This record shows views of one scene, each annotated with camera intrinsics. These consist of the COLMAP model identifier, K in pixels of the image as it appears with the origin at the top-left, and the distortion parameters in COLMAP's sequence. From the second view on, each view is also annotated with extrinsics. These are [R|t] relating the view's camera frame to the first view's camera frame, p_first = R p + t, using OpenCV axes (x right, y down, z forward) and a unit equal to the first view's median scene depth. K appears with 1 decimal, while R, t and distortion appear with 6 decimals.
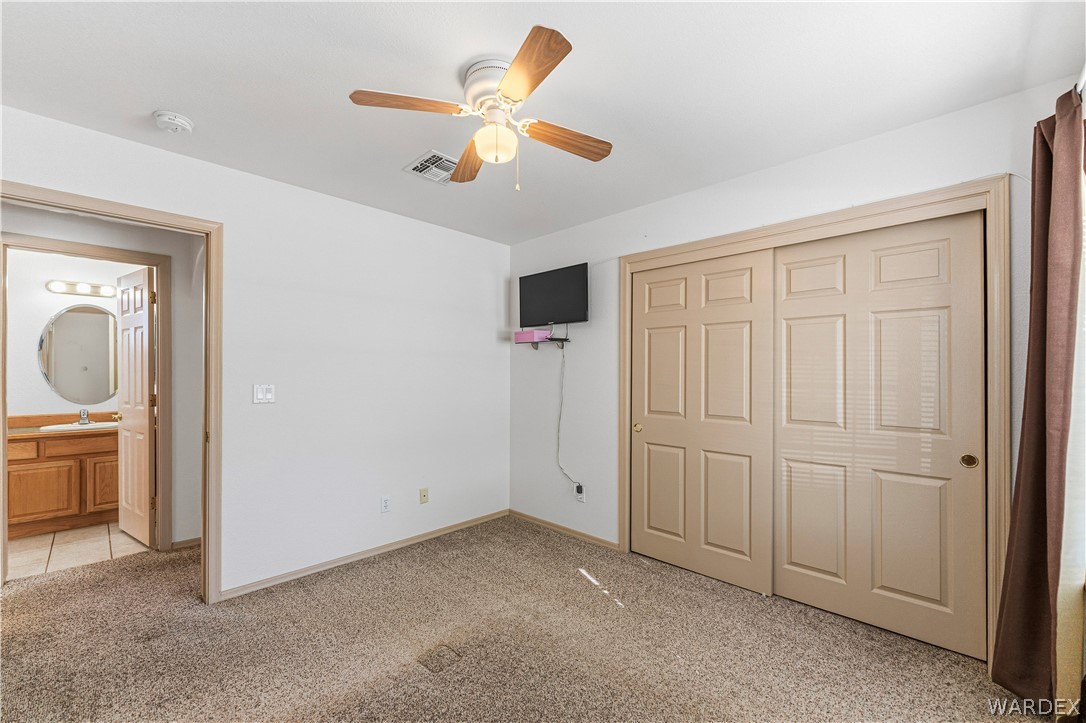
lens RADIAL K [[446.4, 0, 541.4], [0, 446.4, 370.5], [0, 0, 1]] dist [0.000353, 0.000016]
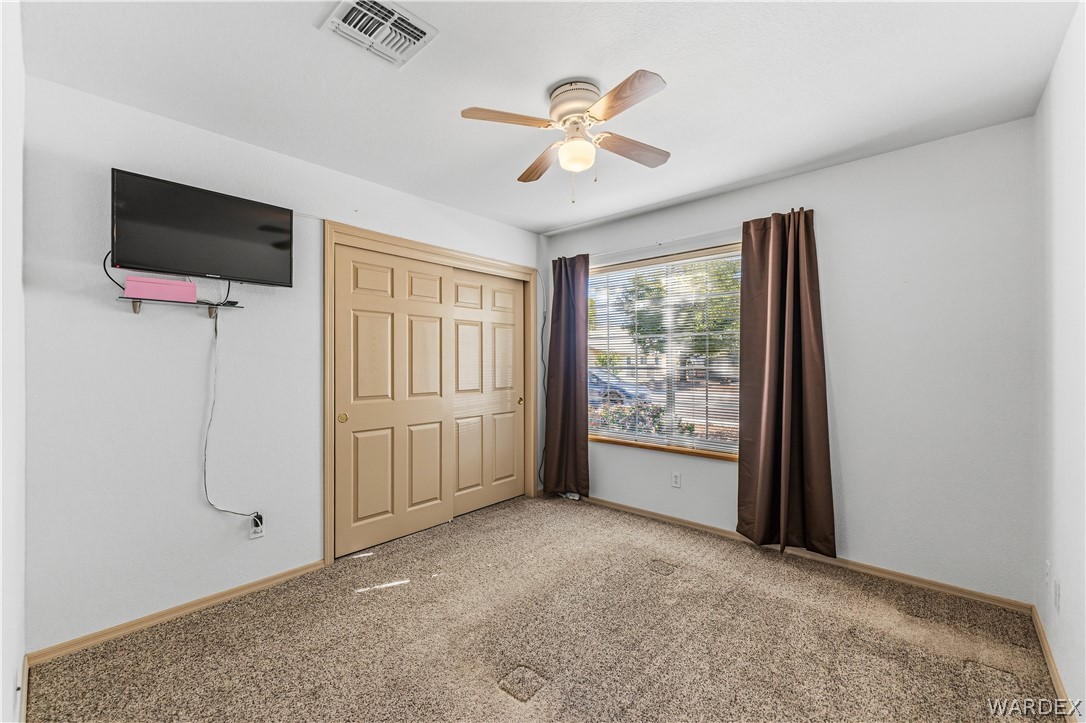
lens RADIAL K [[444.0, 0, 543.0], [0, 444.0, 361.5], [0, 0, 1]] dist [0.000081, 0.000012]
pose [[-0.052521, -0.005116, 0.998607, -0.747120], [-0.010350, 0.999936, 0.004578, 0.006766], [-0.998566, -0.010096, -0.052571, 0.686630]]
